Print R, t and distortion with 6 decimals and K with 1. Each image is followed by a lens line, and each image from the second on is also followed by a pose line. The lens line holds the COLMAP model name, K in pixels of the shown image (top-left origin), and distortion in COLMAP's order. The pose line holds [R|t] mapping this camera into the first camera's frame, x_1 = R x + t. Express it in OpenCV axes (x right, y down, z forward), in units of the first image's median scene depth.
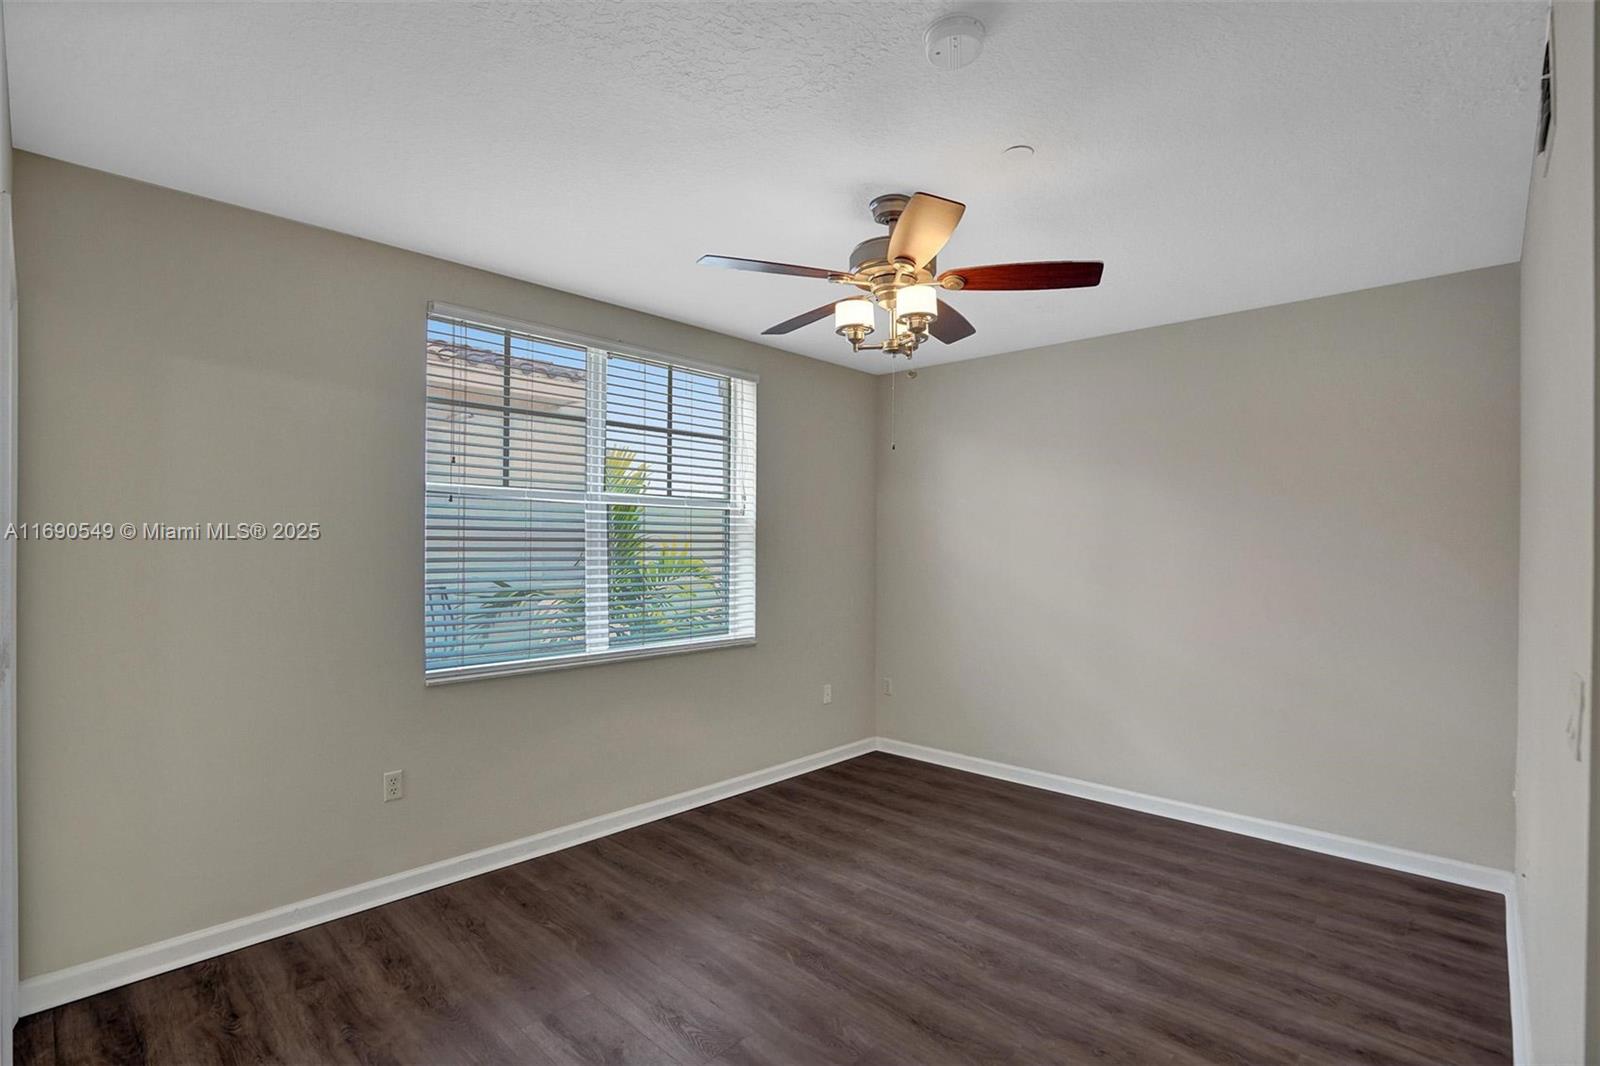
lens RADIAL K [[758.7, 0, 809.7], [0, 758.7, 533.9], [0, 0, 1]] dist [-0.033005, 0.008486]
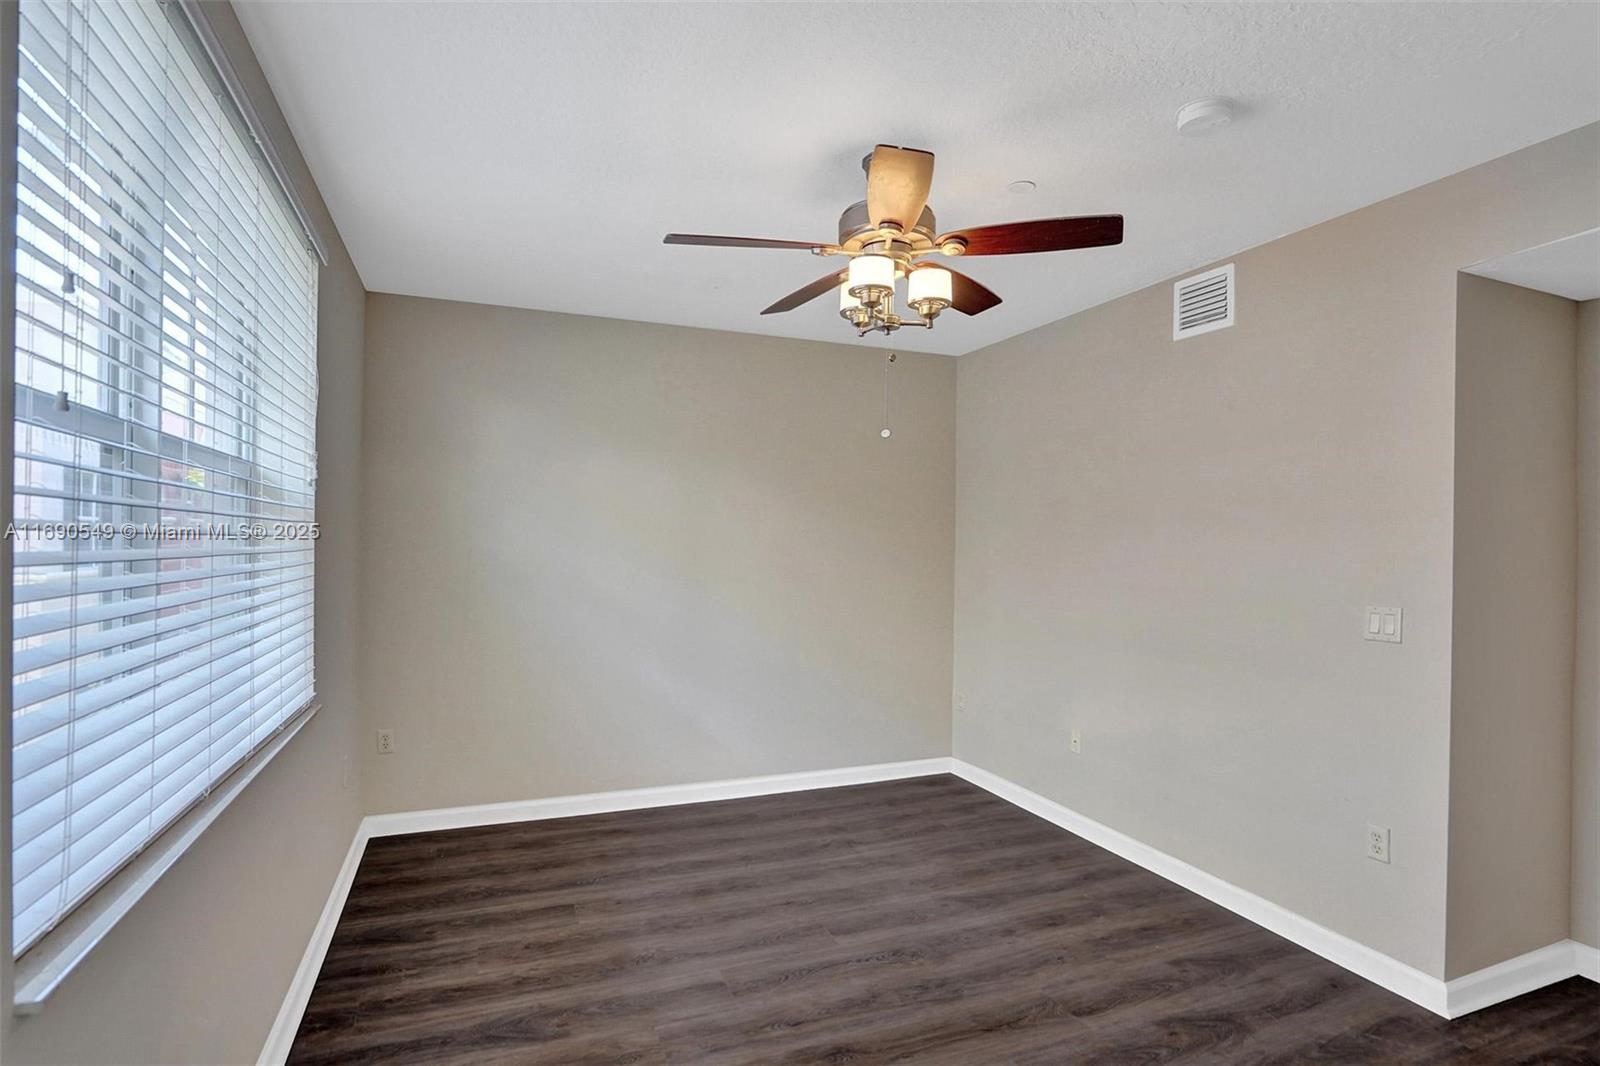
lens RADIAL K [[770.0, 0, 802.2], [0, 770.0, 546.1], [0, 0, 1]] dist [-0.038435, 0.001302]
pose [[0.423578, 0.001104, 0.905859, -0.611721], [-0.022970, 0.999691, 0.009522, 0.000060], [-0.905568, -0.024841, 0.423473, 0.562344]]
